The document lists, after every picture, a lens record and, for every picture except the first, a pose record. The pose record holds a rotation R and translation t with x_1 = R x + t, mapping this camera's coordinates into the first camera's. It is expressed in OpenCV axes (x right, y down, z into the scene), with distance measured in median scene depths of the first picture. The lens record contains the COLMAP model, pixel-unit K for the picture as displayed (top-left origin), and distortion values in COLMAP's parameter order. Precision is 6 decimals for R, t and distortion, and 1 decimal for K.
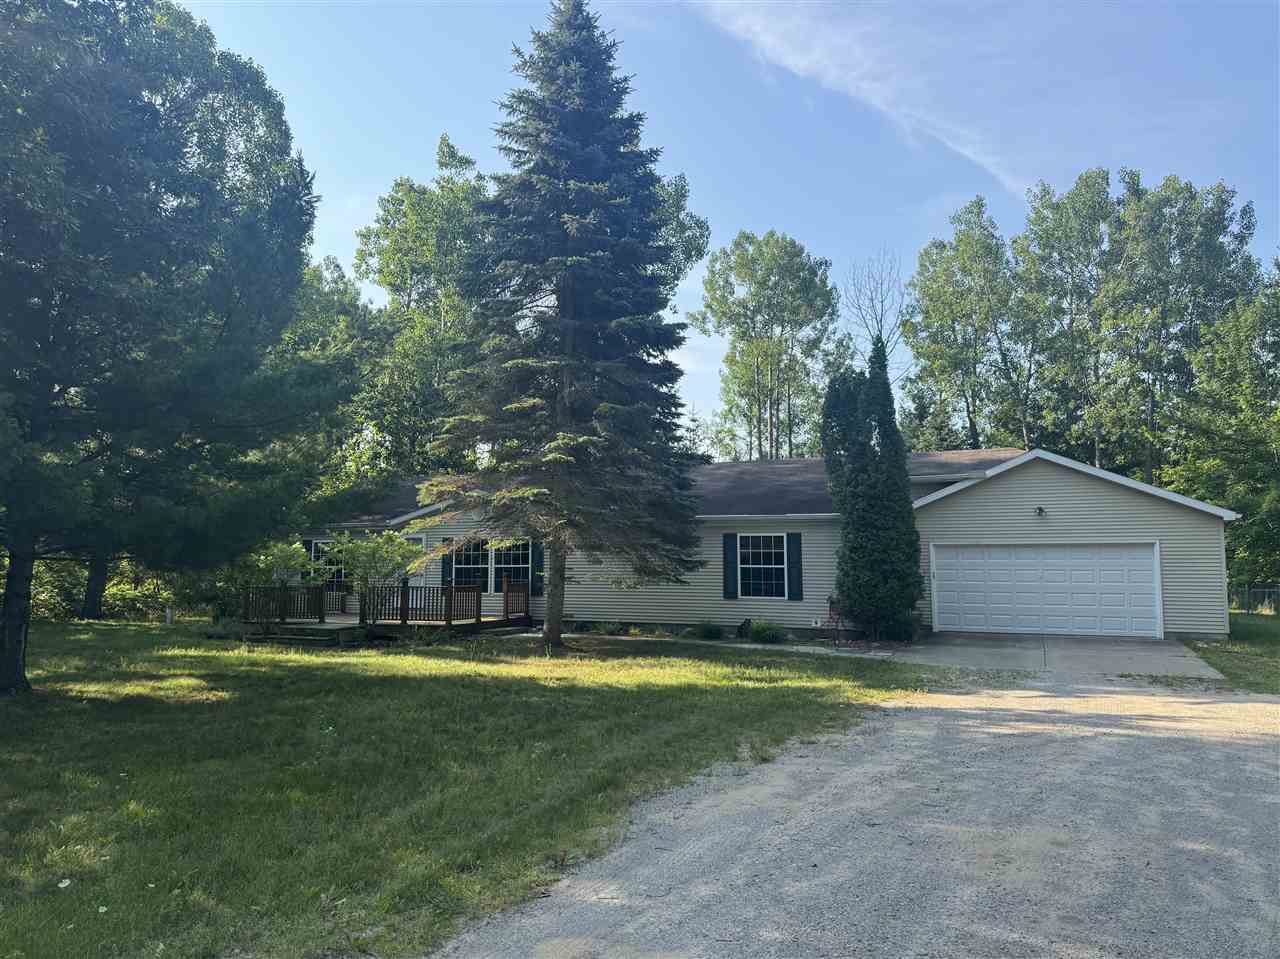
lens RADIAL K [[919.6, 0, 641.1], [0, 919.6, 482.9], [0, 0, 1]] dist [0.031861, -0.007463]
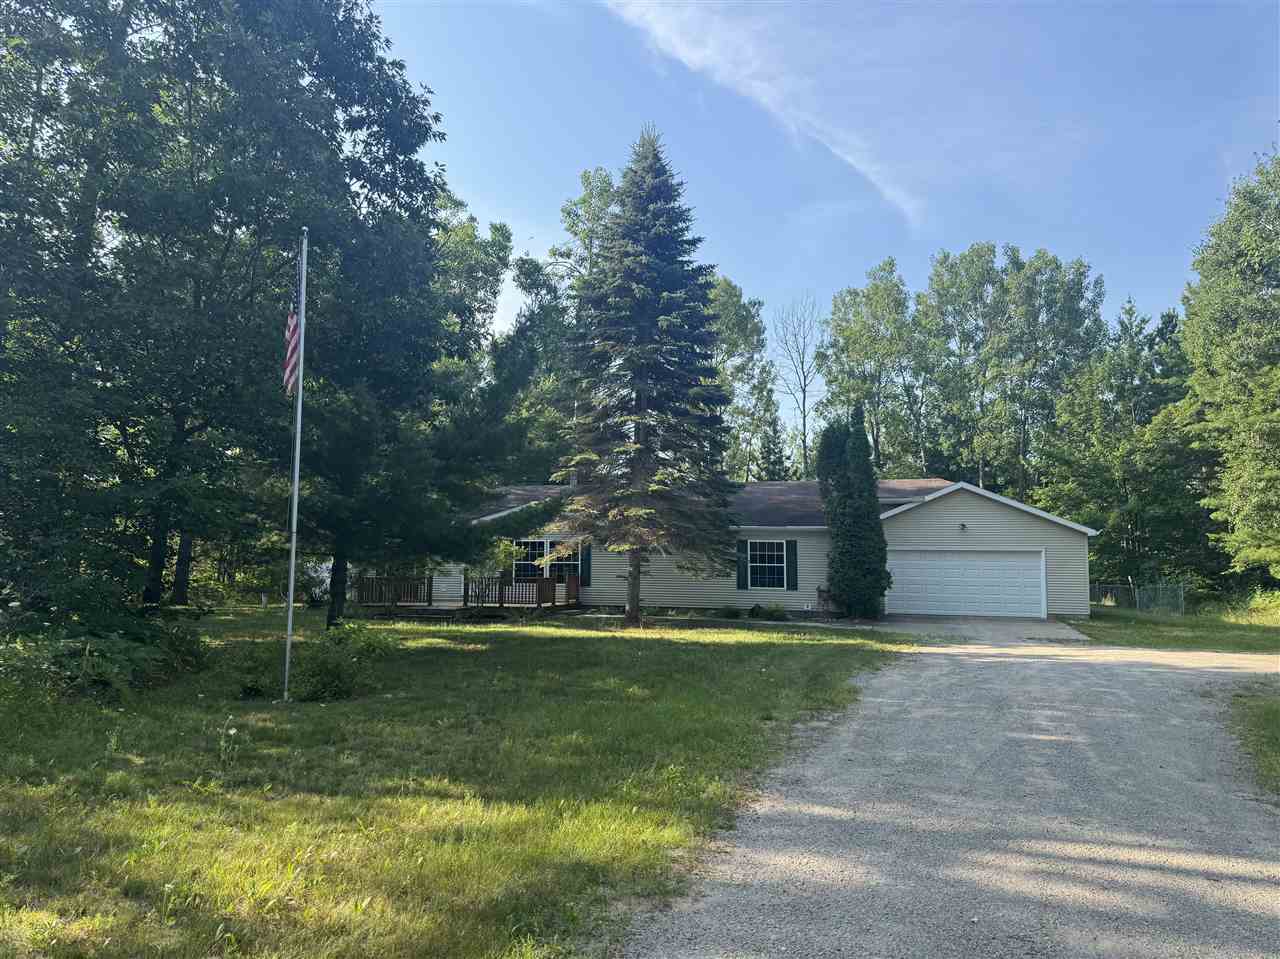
lens RADIAL K [[882.8, 0, 659.9], [0, 882.8, 480.4], [0, 0, 1]] dist [0.096826, -0.104390]
pose [[0.991099, 0.019884, 0.131632, -0.163042], [-0.019507, 0.999801, -0.004154, -0.020309], [-0.131689, 0.001549, 0.991290, -0.220328]]
